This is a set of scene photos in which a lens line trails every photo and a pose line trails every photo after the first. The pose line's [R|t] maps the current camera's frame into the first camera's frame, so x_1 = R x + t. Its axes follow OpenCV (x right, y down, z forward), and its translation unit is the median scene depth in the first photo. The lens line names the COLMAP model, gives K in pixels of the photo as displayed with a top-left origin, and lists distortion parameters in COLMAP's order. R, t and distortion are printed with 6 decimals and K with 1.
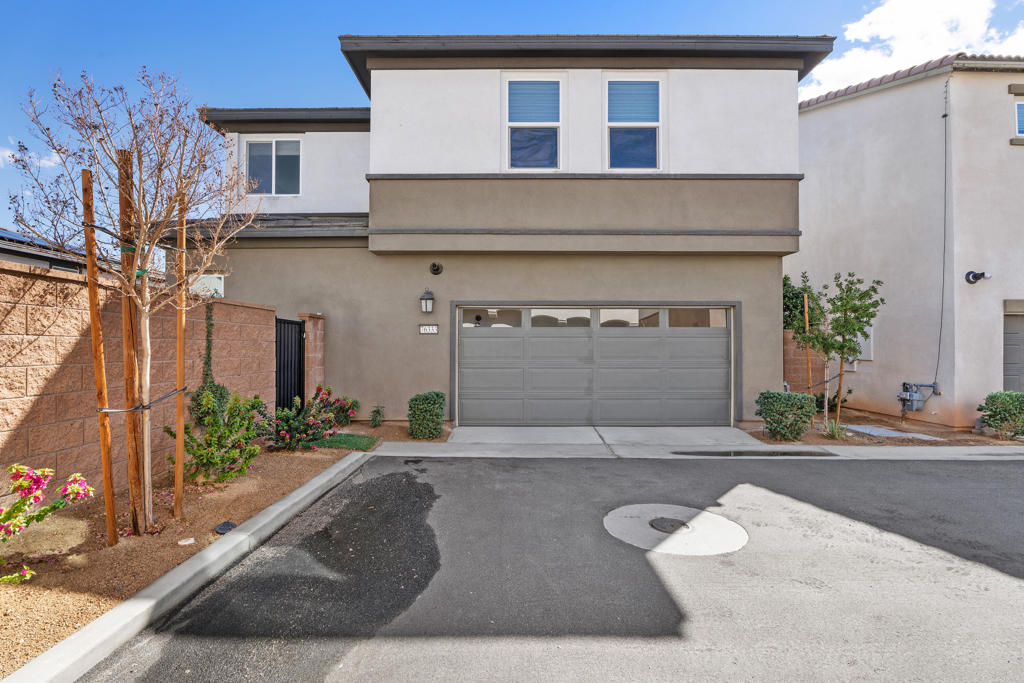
lens RADIAL K [[460.1, 0, 513.3], [0, 460.1, 344.3], [0, 0, 1]] dist [-0.014495, -0.000915]
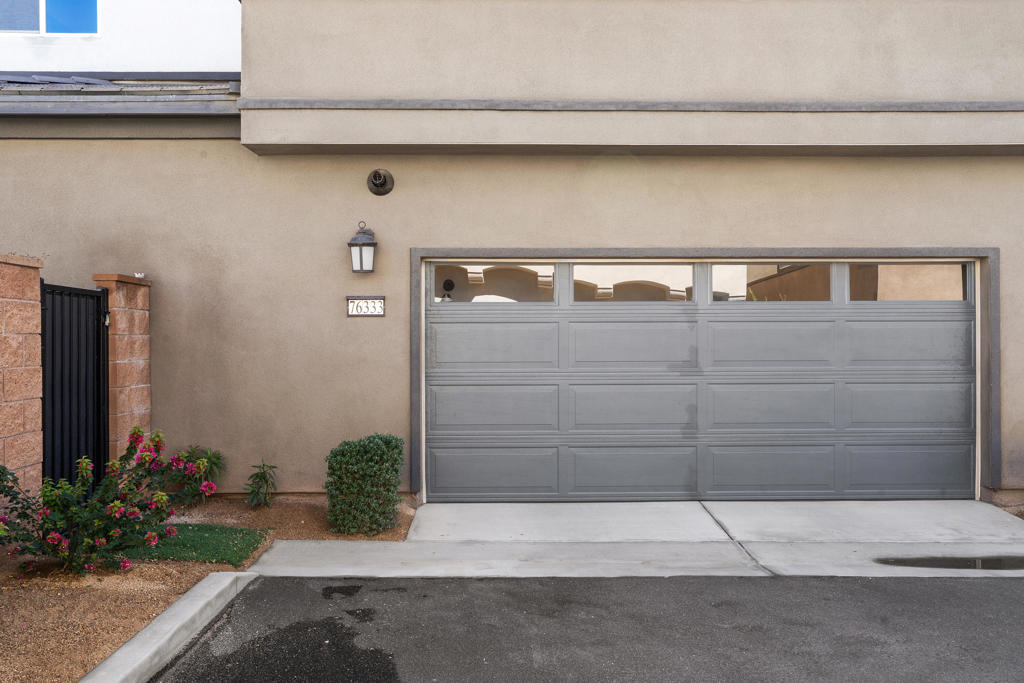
lens RADIAL K [[814.7, 0, 513.8], [0, 814.7, 341.3], [0, 0, 1]] dist [-0.006291, 0.025313]
pose [[0.999795, -0.004222, 0.019815, -0.046511], [0.004018, 0.999939, 0.010293, -0.004384], [-0.019857, -0.010211, 0.999751, 0.136900]]
